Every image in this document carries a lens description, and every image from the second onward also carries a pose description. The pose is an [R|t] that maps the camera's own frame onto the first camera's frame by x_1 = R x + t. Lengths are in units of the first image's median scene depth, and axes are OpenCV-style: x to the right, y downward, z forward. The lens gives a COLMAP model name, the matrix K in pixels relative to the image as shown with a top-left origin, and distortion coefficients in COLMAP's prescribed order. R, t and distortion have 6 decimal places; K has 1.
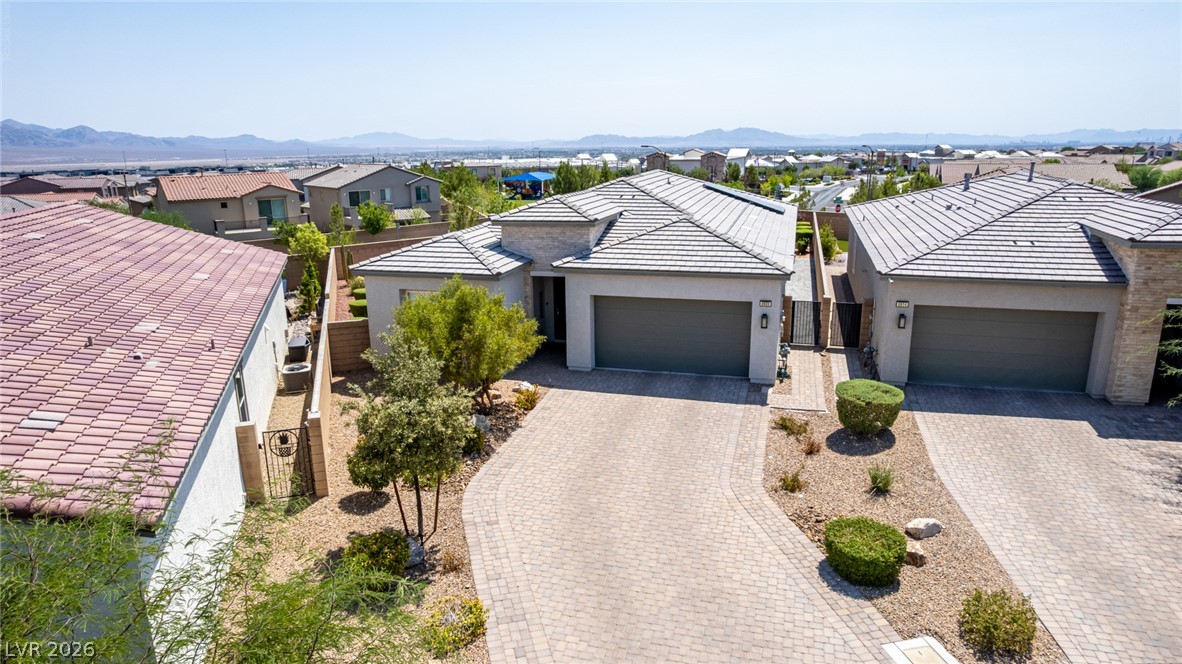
lens RADIAL K [[754.0, 0, 596.1], [0, 754.0, 336.8], [0, 0, 1]] dist [-0.076002, 0.070705]
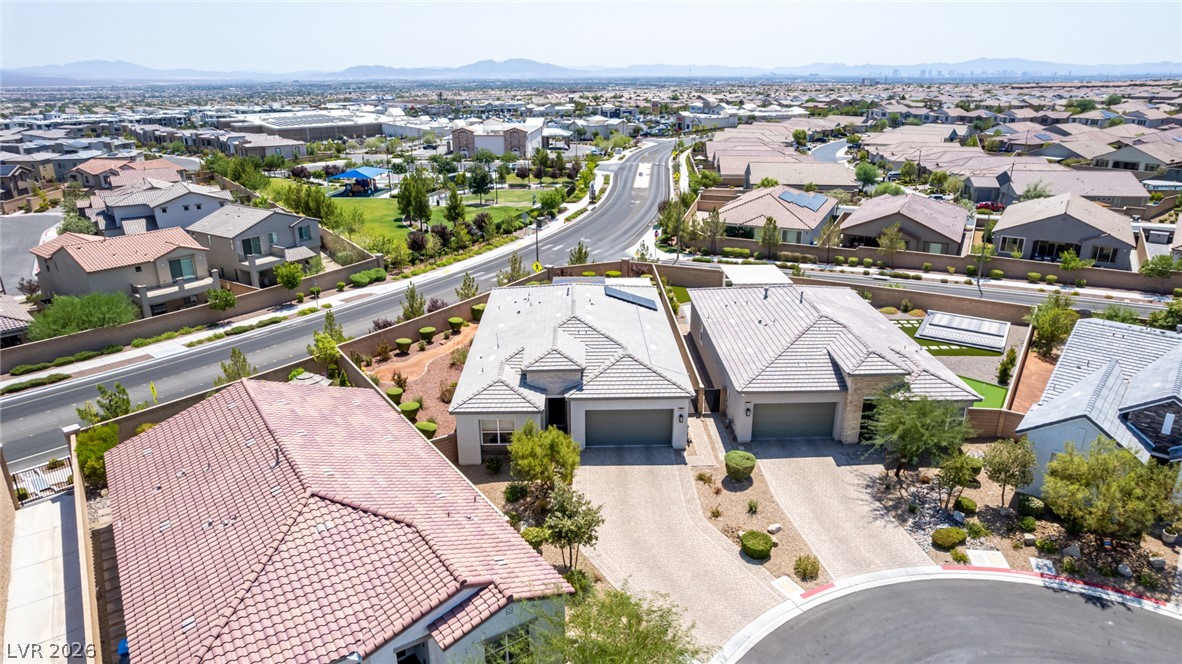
lens RADIAL K [[754.0, 0, 596.1], [0, 754.0, 336.8], [0, 0, 1]] dist [-0.076002, 0.070705]
pose [[0.958312, -0.086678, 0.272260, -0.485626], [0.063165, 0.993568, 0.093987, -0.422130], [-0.278655, -0.072871, 0.957623, -0.752879]]
